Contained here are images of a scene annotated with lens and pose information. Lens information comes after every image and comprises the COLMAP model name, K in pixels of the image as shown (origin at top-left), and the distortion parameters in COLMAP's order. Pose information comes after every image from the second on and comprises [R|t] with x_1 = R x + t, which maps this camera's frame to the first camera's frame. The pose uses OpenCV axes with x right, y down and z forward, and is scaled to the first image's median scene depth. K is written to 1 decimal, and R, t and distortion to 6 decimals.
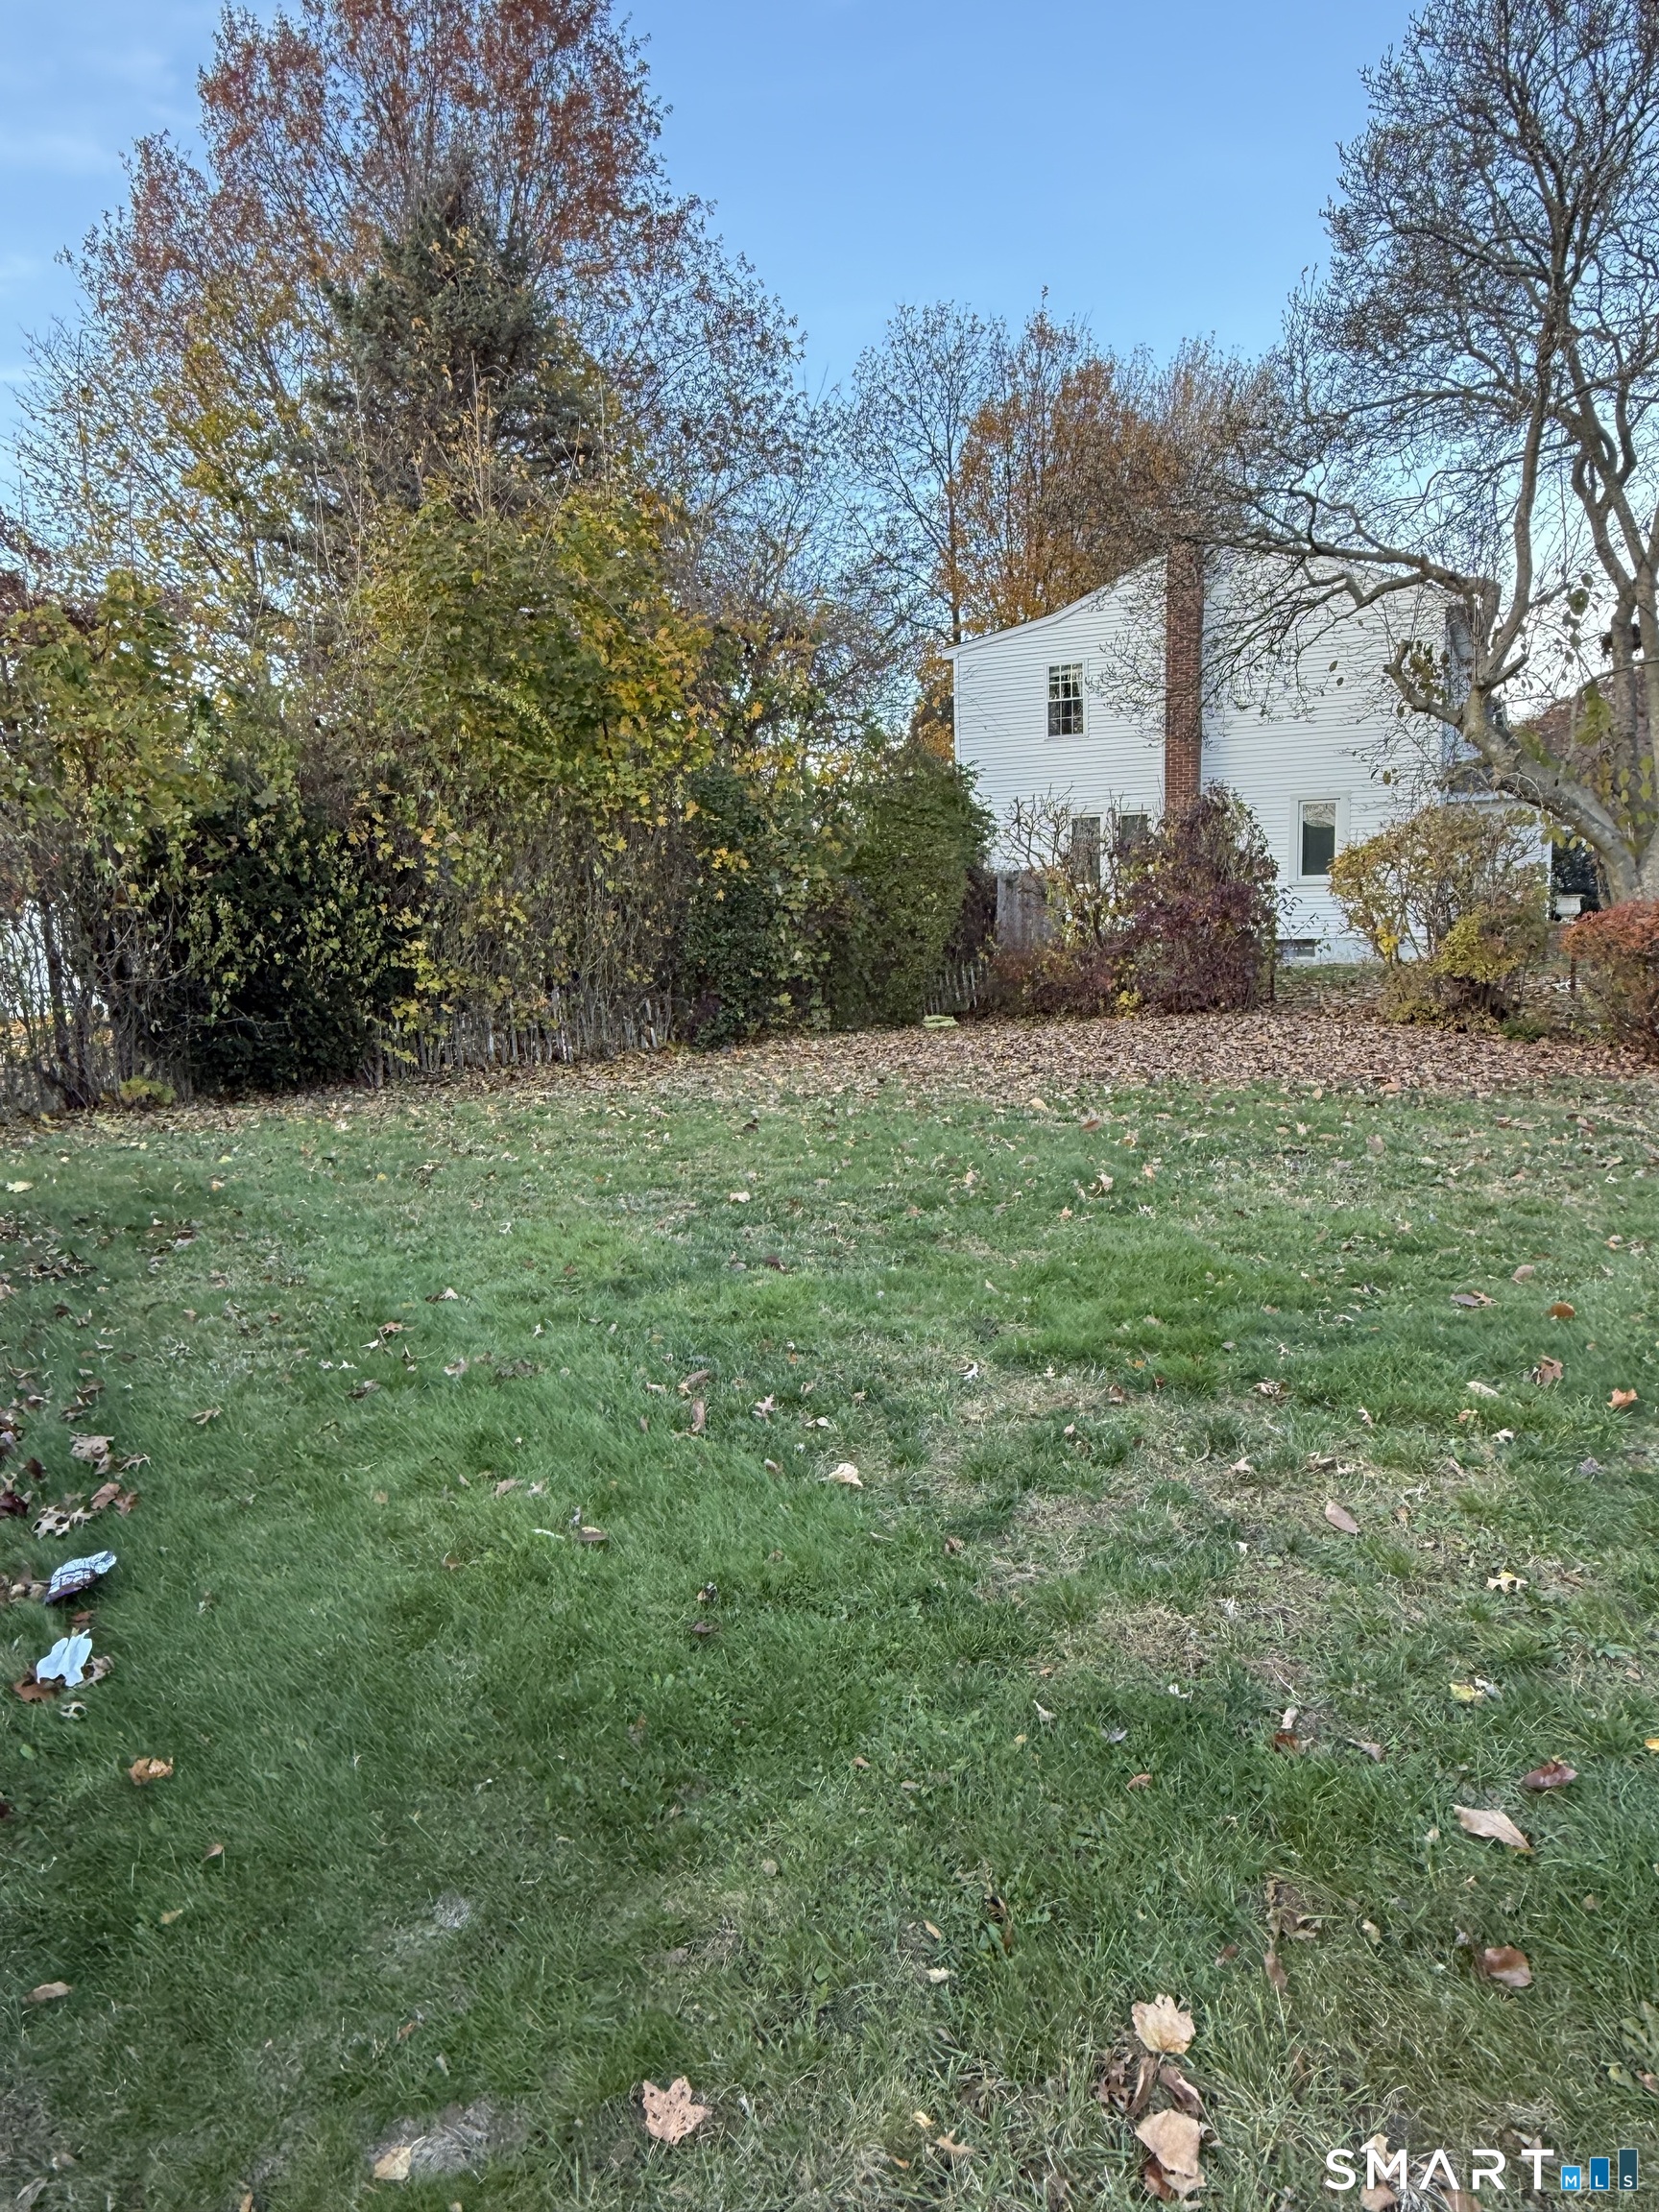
lens RADIAL K [[1444.8, 0, 832.9], [0, 1444.8, 1075.3], [0, 0, 1]] dist [-0.003218, -0.001137]
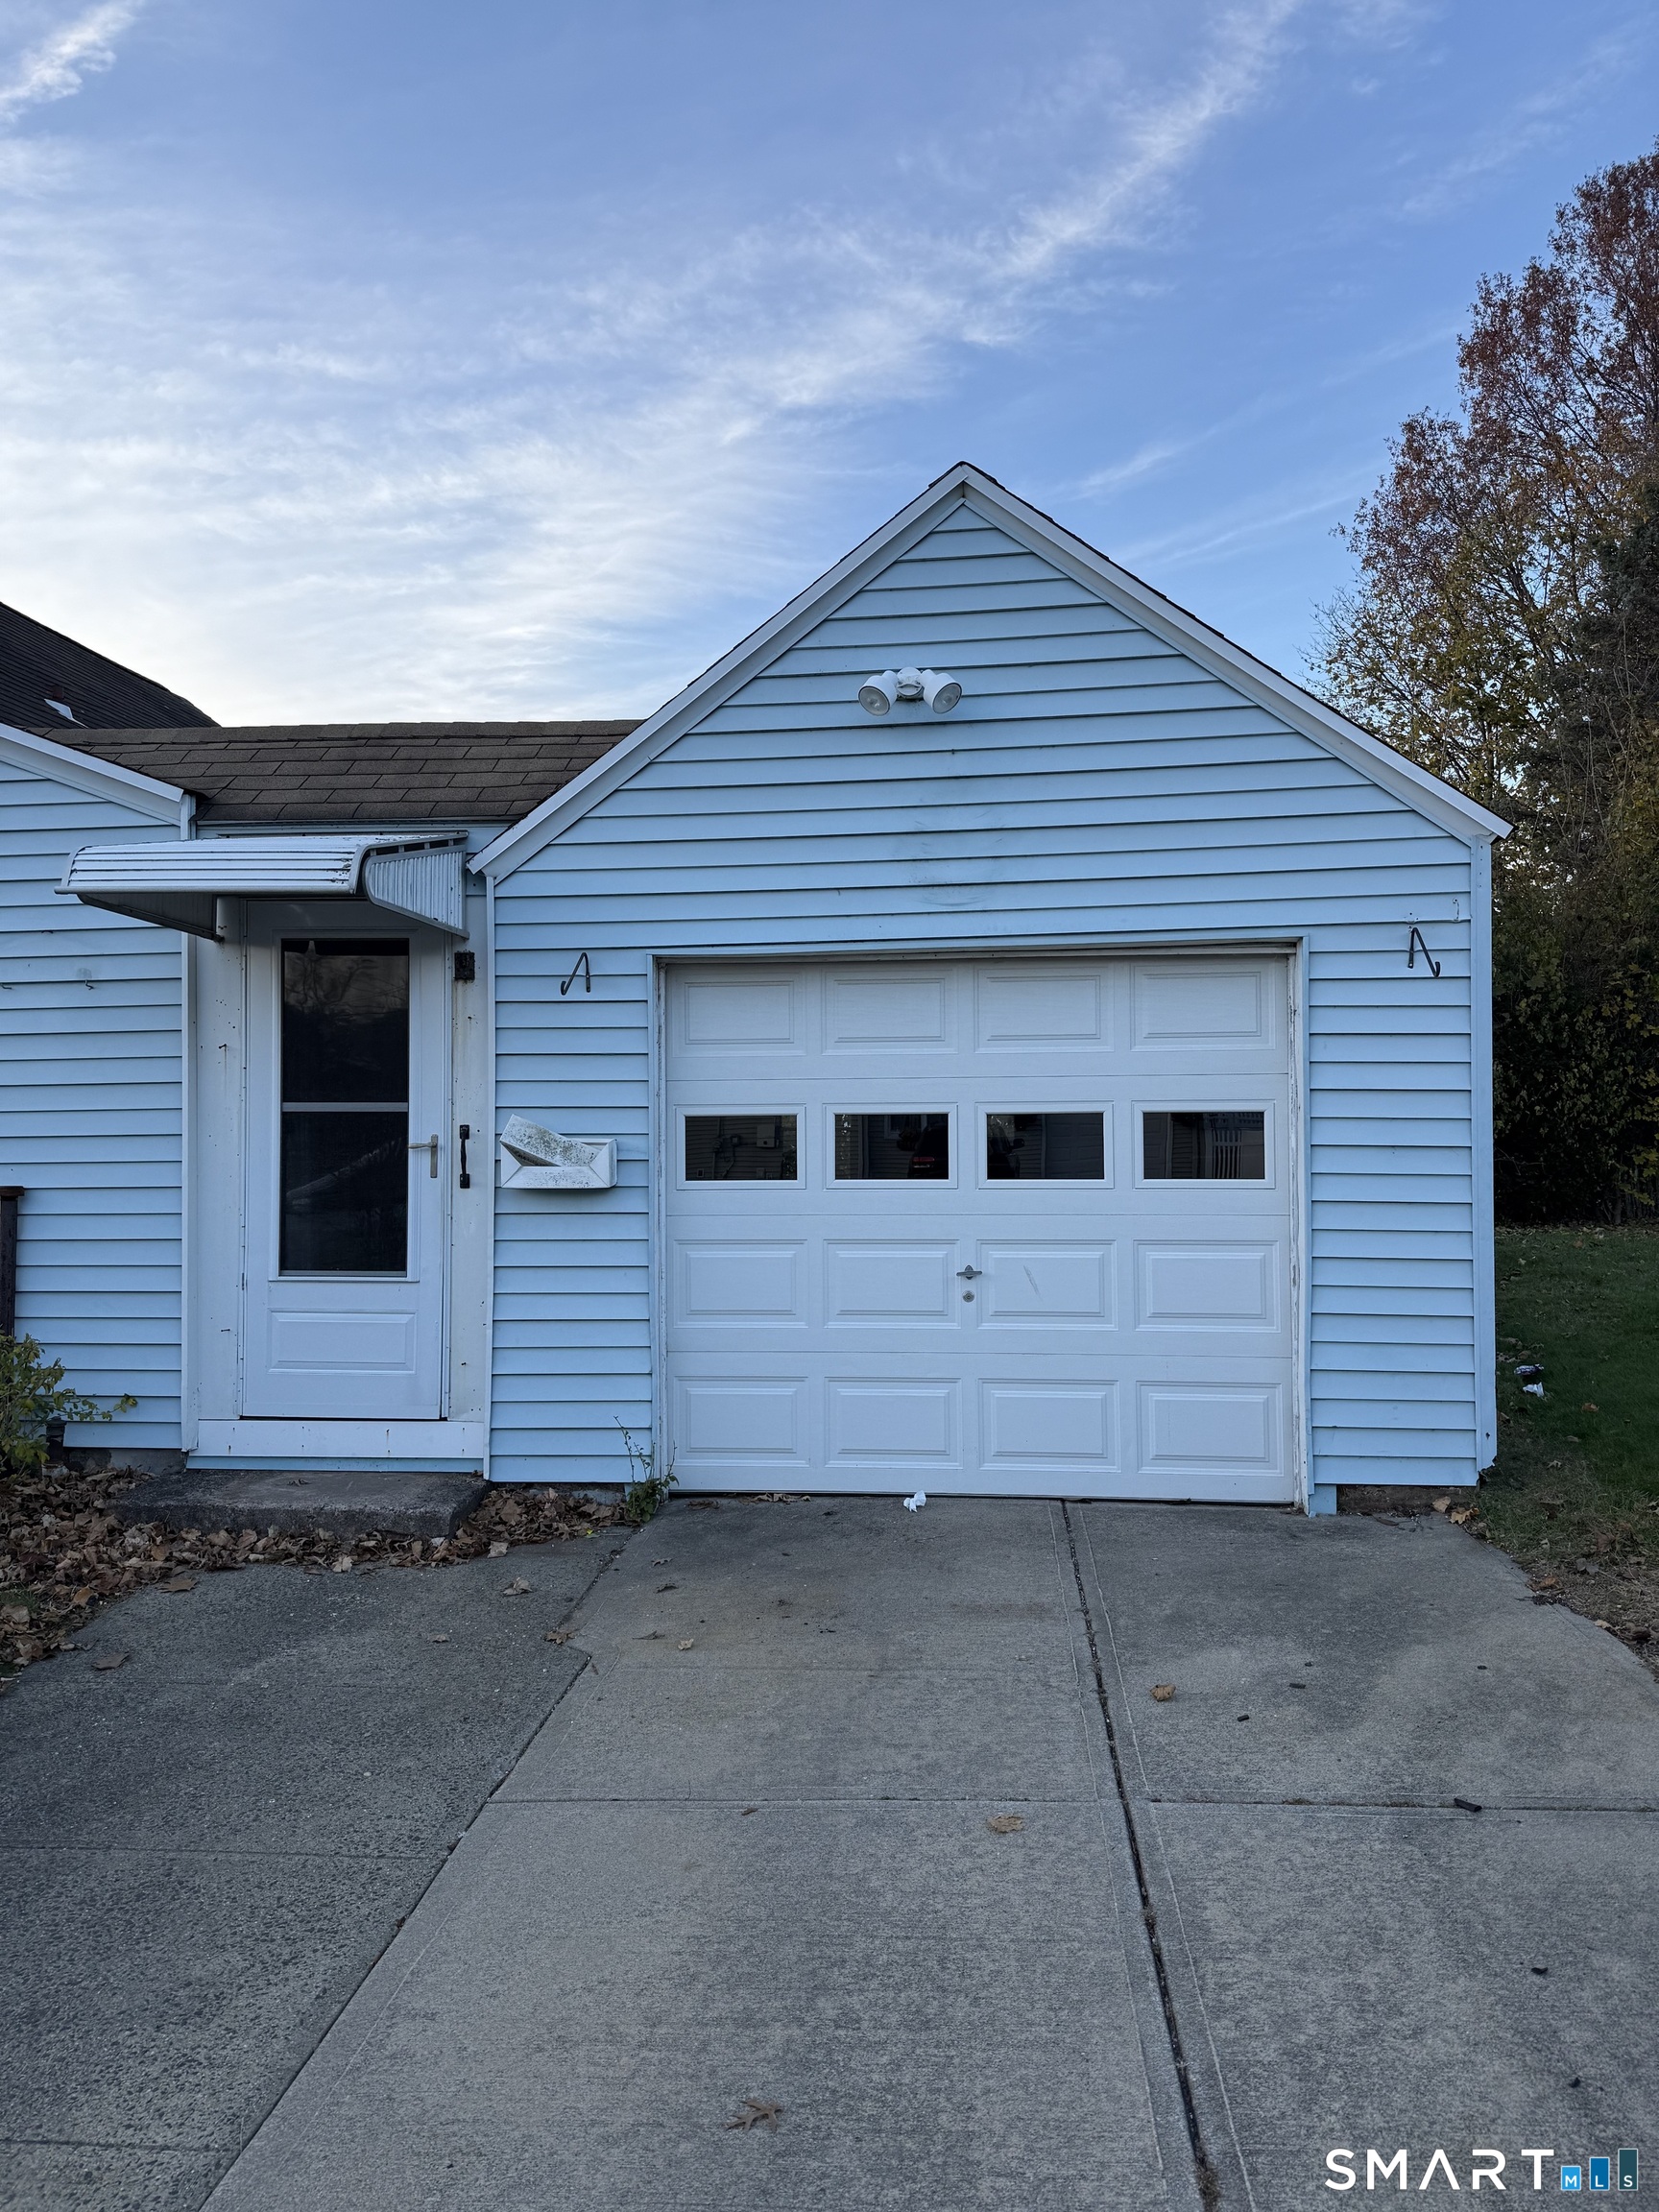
lens RADIAL K [[1510.1, 0, 824.3], [0, 1510.1, 1109.2], [0, 0, 1]] dist [0.008244, -0.046723]
pose [[0.721785, 0.012412, -0.692006, 0.064041], [-0.074198, 0.995465, -0.059535, 0.038365], [0.688128, 0.094317, 0.719433, -0.330175]]
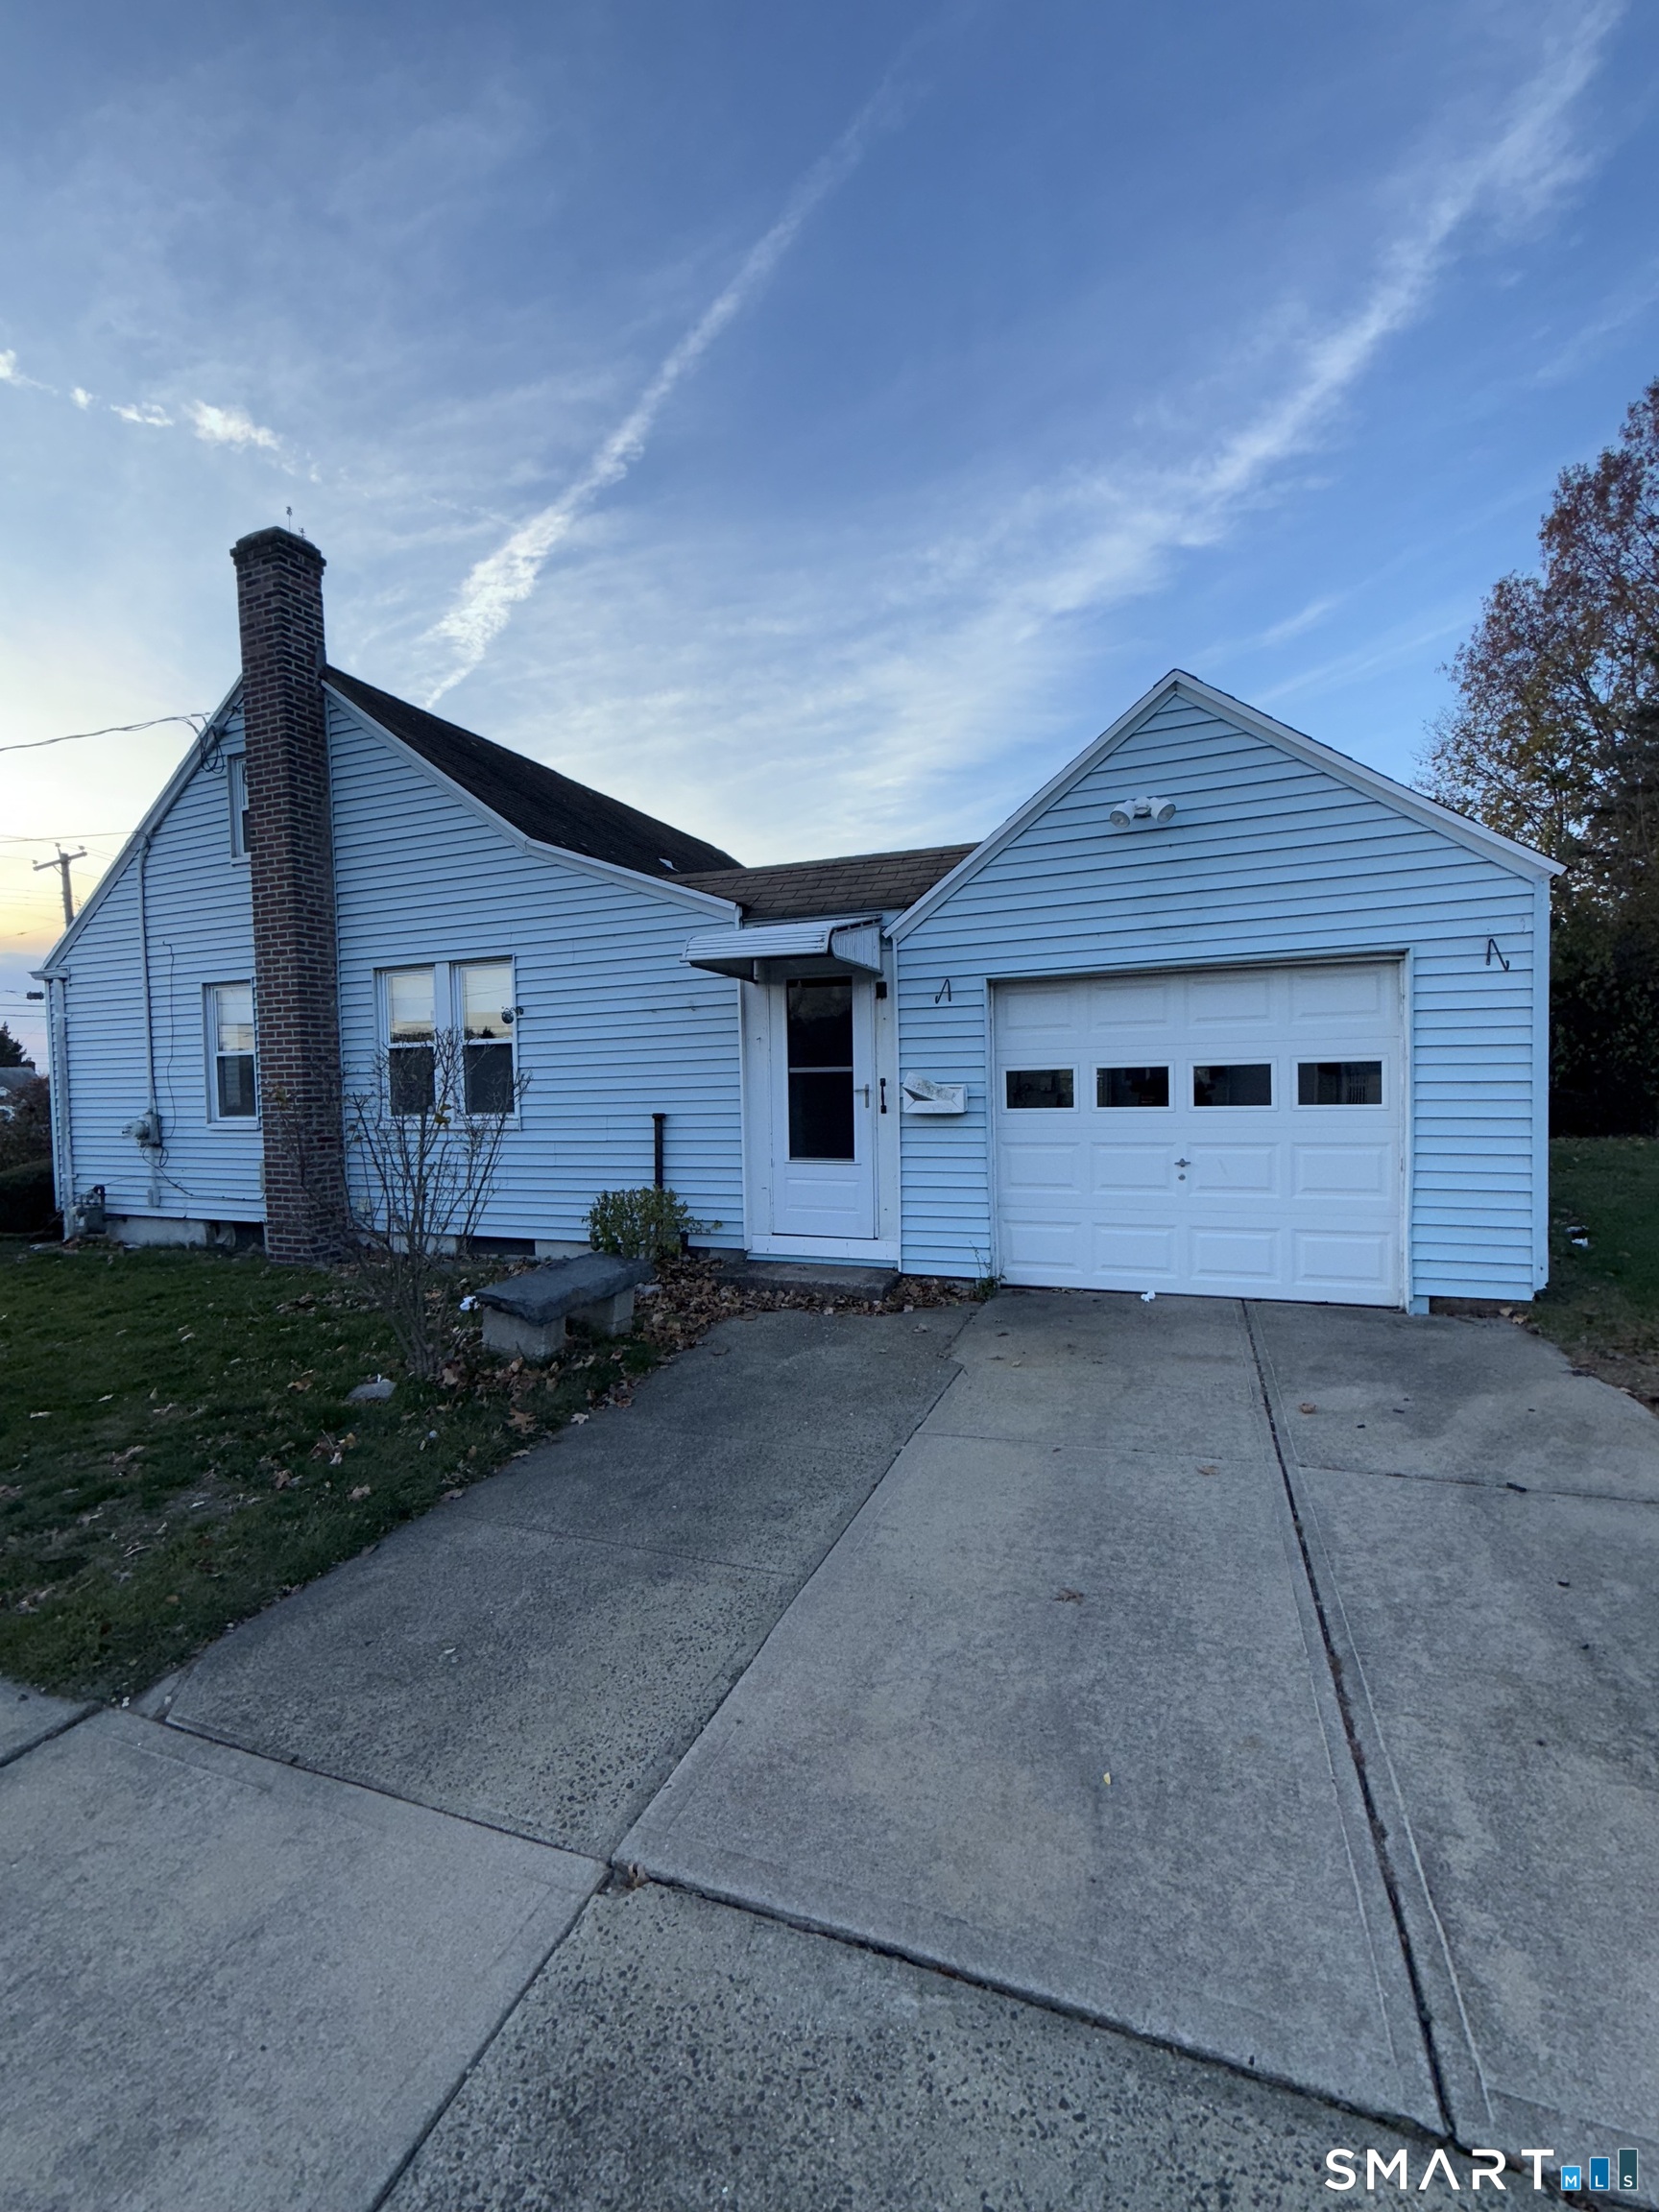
lens RADIAL K [[887.5, 0, 826.1], [0, 887.5, 1115.7], [0, 0, 1]] dist [-0.023696, 0.007664]
pose [[0.502305, 0.044170, -0.863562, 0.076377], [-0.067860, 0.997628, 0.011556, 0.041699], [0.862024, 0.052797, 0.504111, -0.351248]]
